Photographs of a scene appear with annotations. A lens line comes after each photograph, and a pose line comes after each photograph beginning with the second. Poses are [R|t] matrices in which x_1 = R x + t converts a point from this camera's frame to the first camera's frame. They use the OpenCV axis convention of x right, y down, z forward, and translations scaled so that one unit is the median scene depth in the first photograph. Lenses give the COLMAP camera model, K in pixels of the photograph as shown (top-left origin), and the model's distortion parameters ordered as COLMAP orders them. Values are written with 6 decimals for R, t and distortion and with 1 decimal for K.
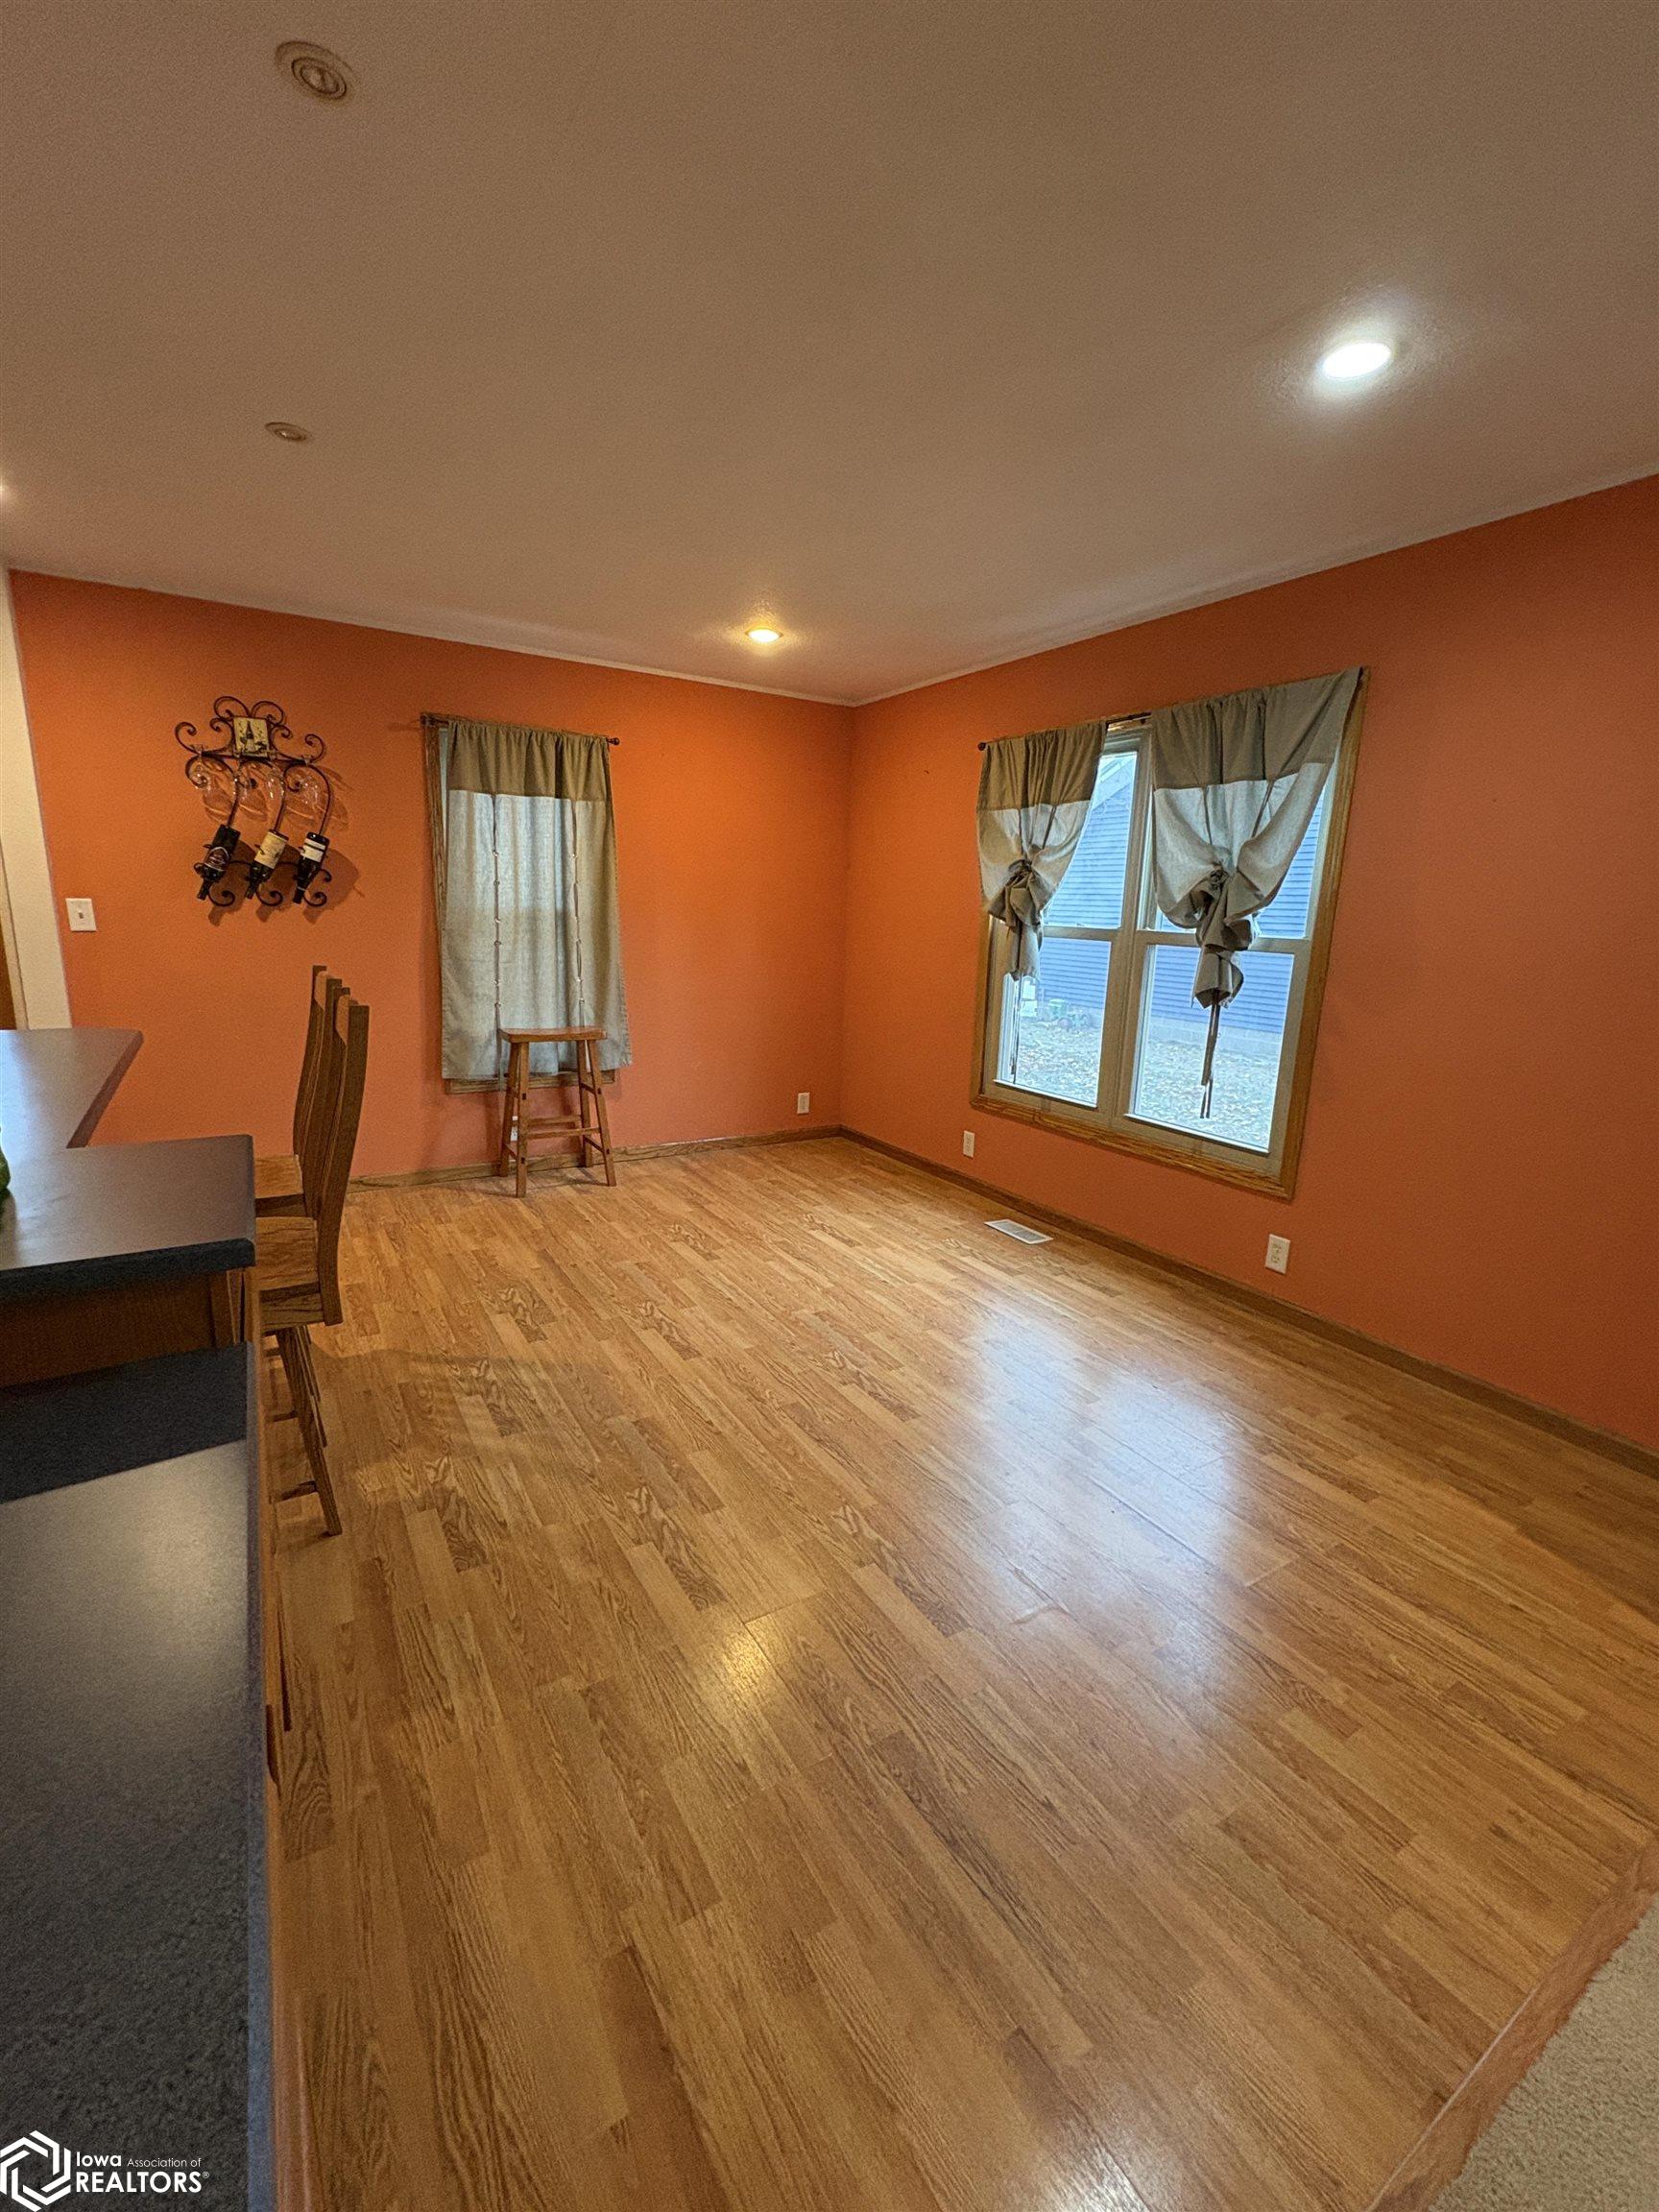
lens RADIAL K [[930.0, 0, 829.5], [0, 930.0, 1106.0], [0, 0, 1]] dist [-0.000910, 0.000218]
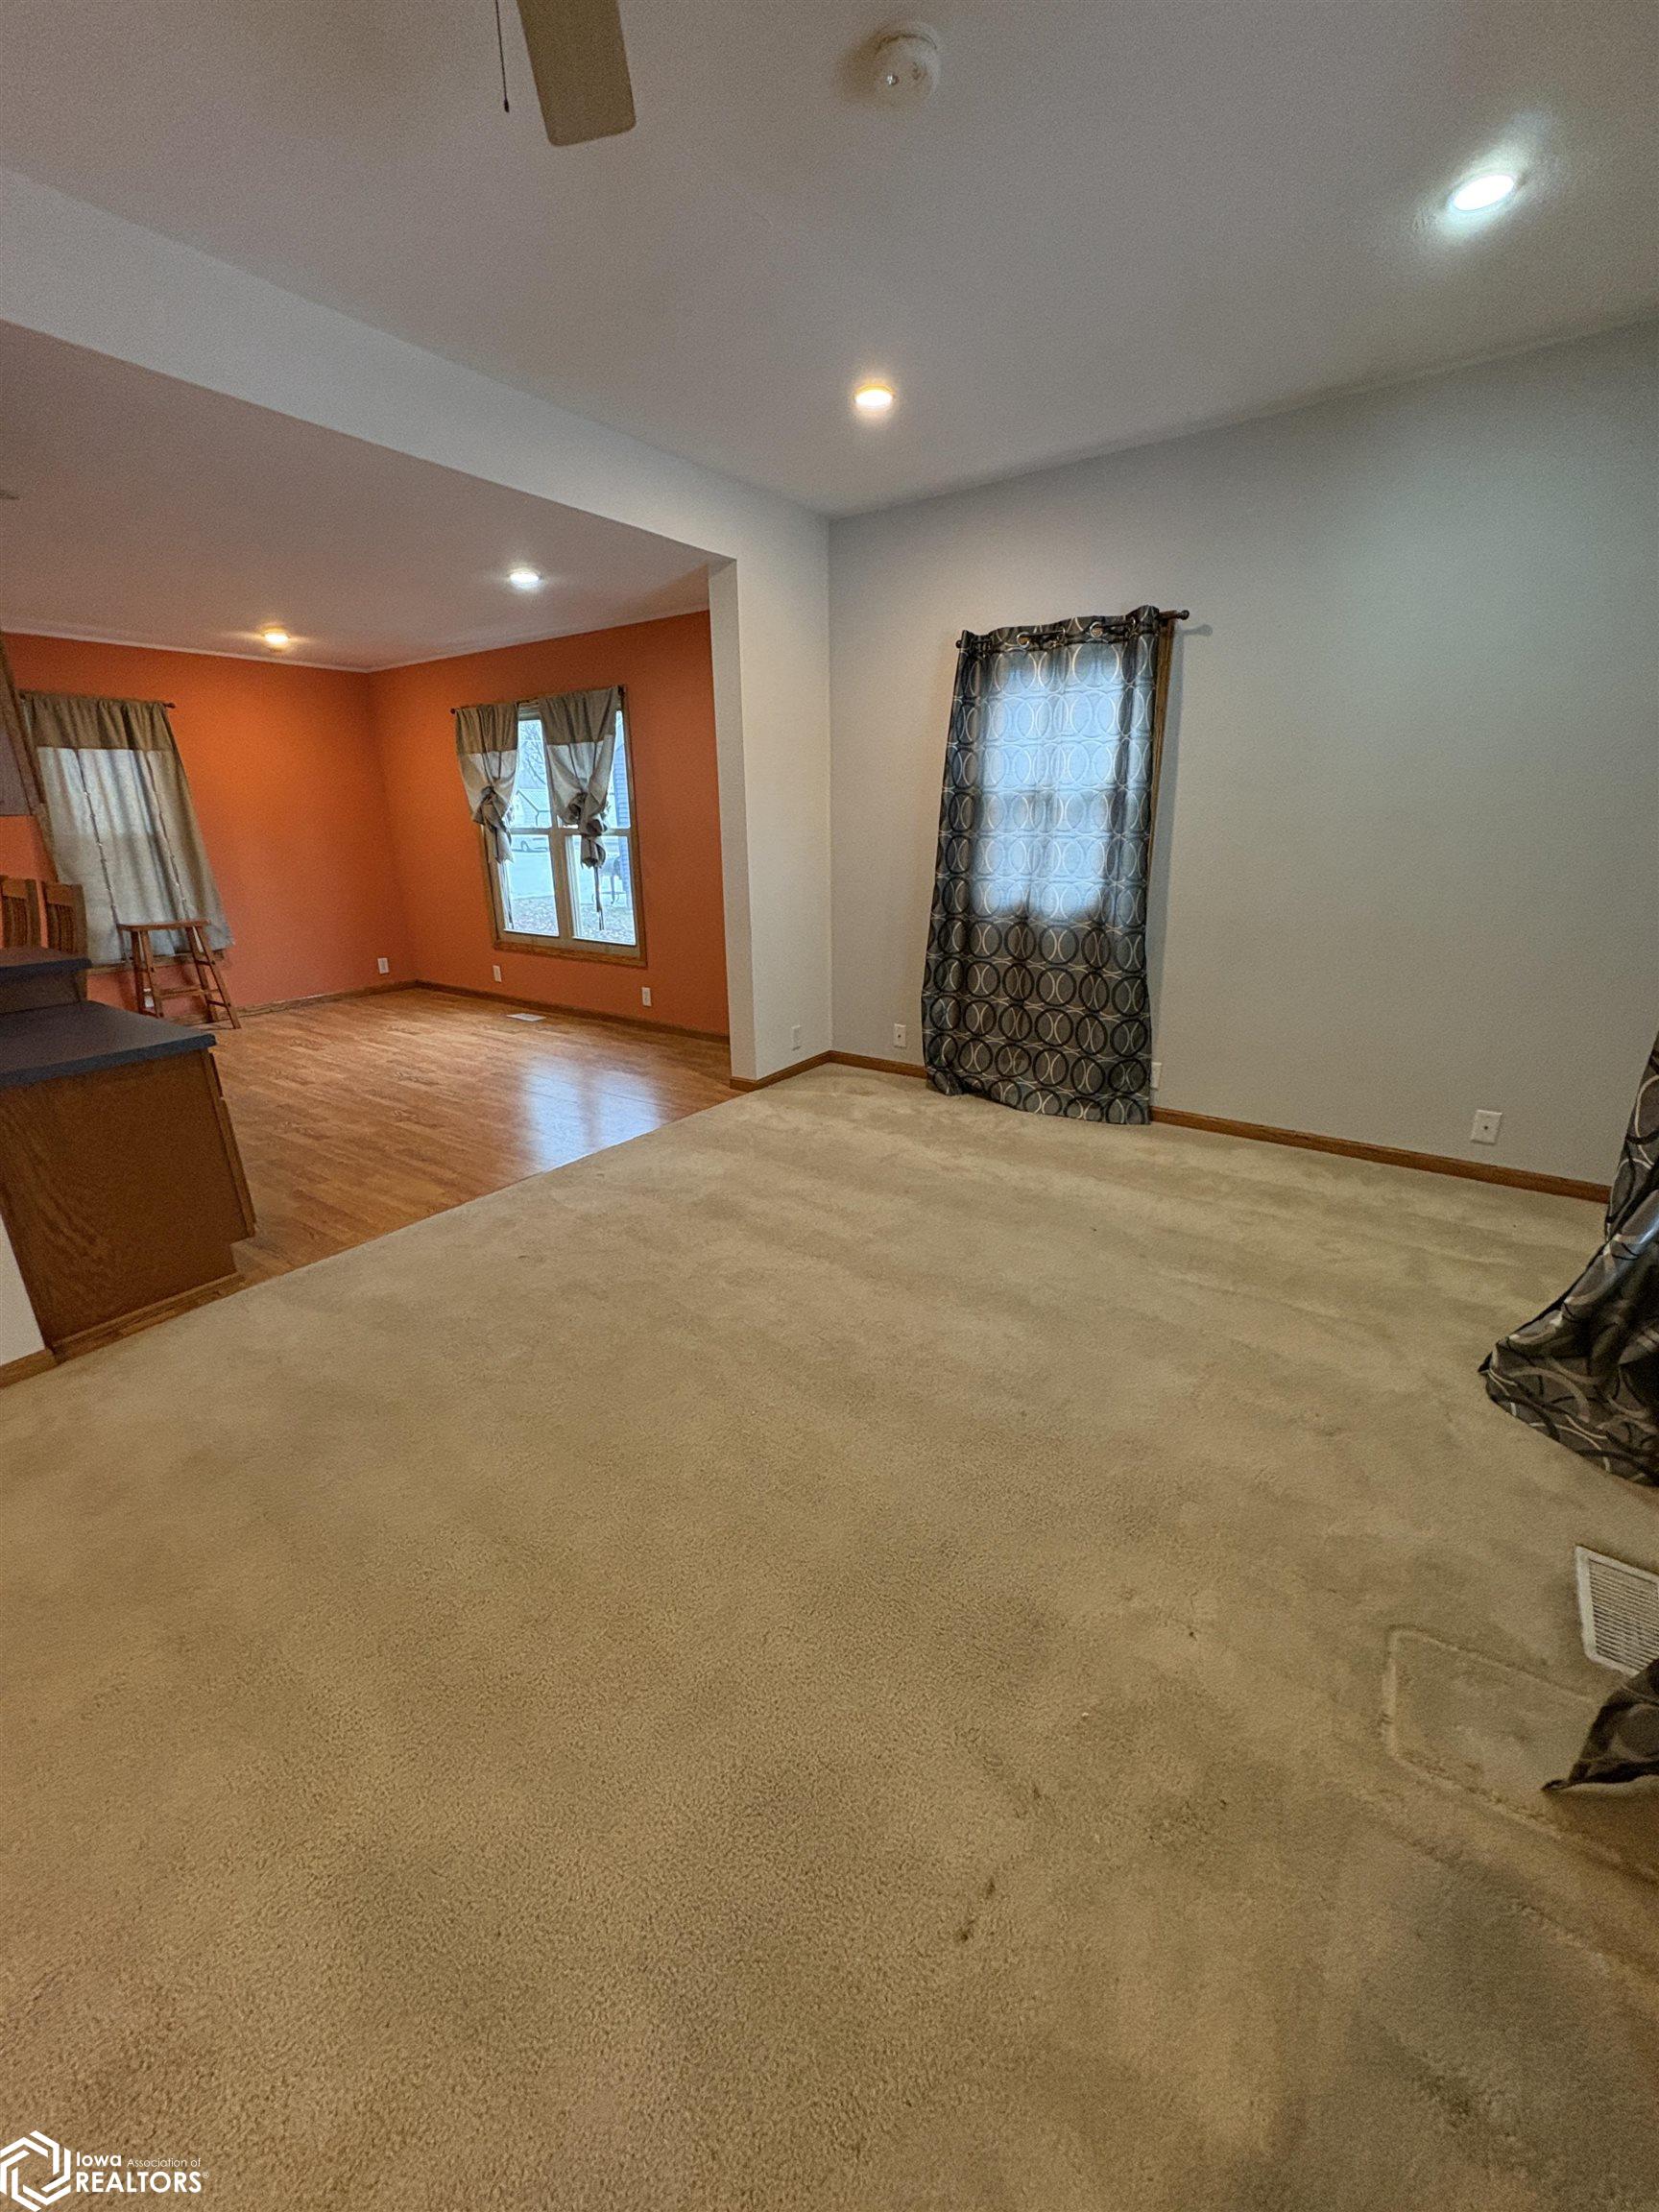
lens RADIAL K [[882.0, 0, 835.3], [0, 882.0, 1107.3], [0, 0, 1]] dist [-0.000677, 0.000219]
pose [[0.920912, -0.162712, 0.354183, 0.129074], [0.120992, 0.983145, 0.137065, 0.147470], [-0.370516, -0.083372, 0.925077, -0.692425]]
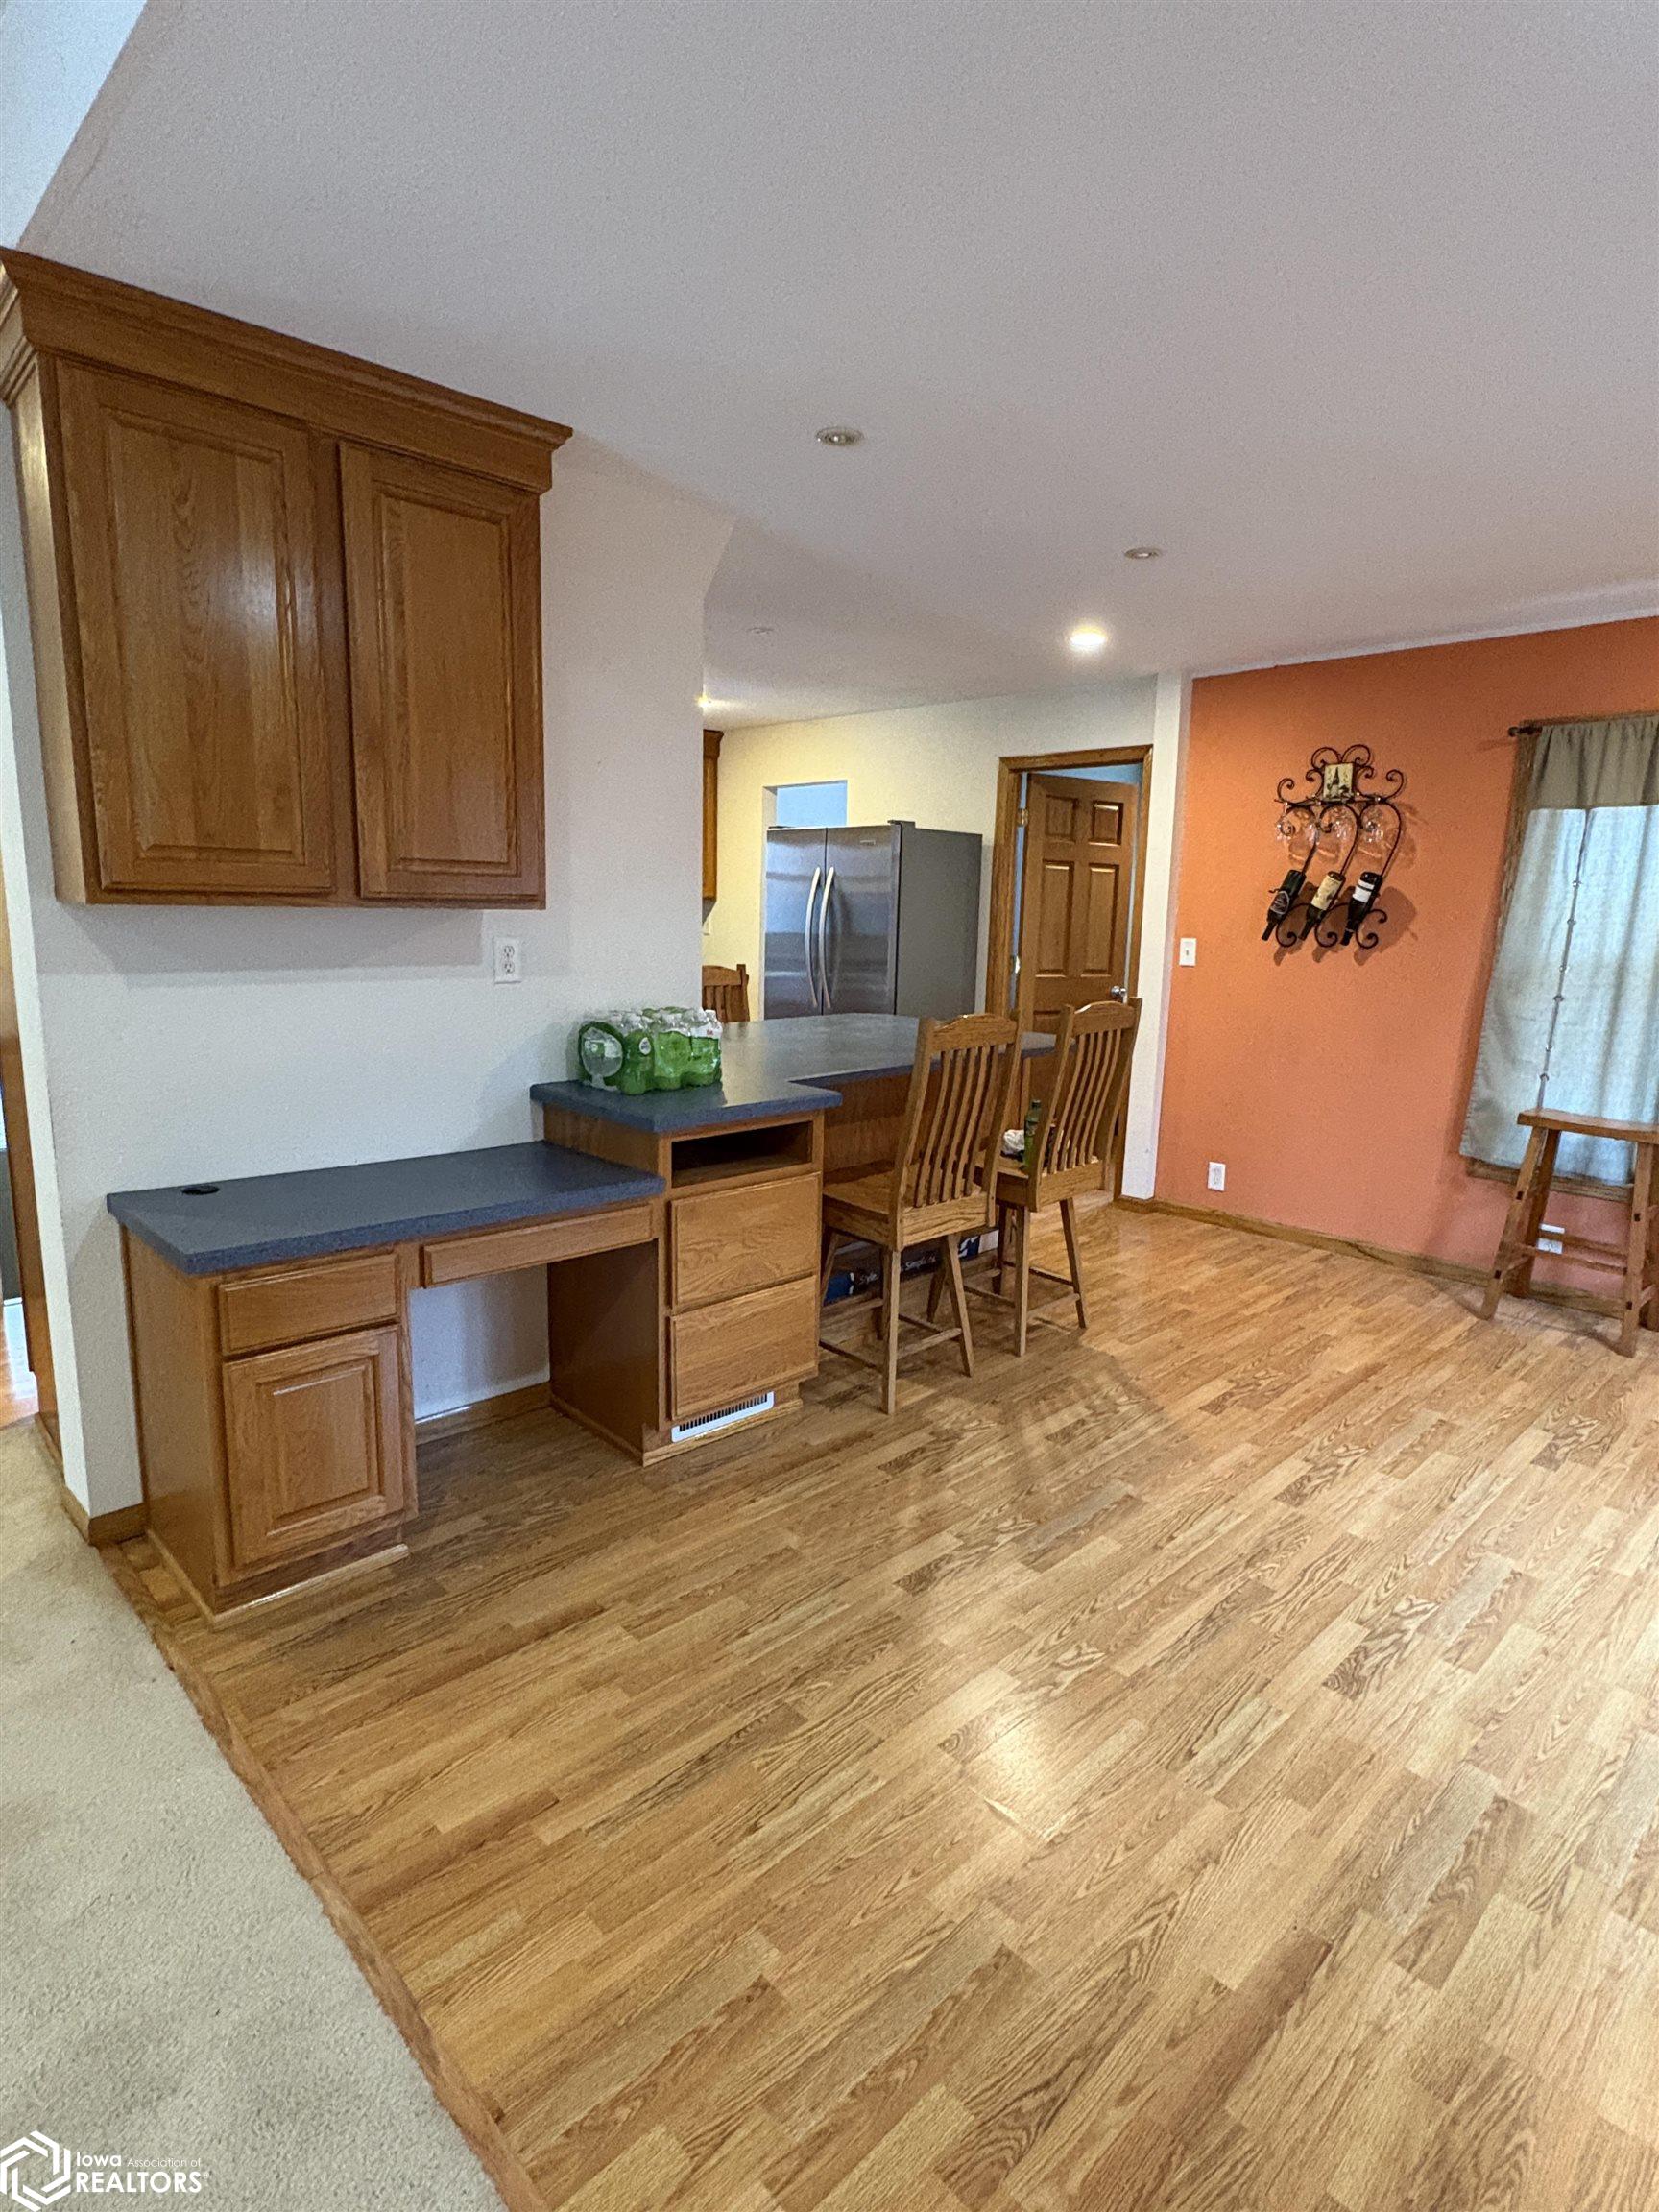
lens RADIAL K [[1158.5, 0, 836.0], [0, 1158.5, 1108.9], [0, 0, 1]] dist [-0.000541, -0.000245]
pose [[0.206801, 0.146085, -0.967415, 0.501018], [-0.219586, 0.970495, 0.099610, -0.054129], [0.953423, 0.191831, 0.232777, 0.238491]]
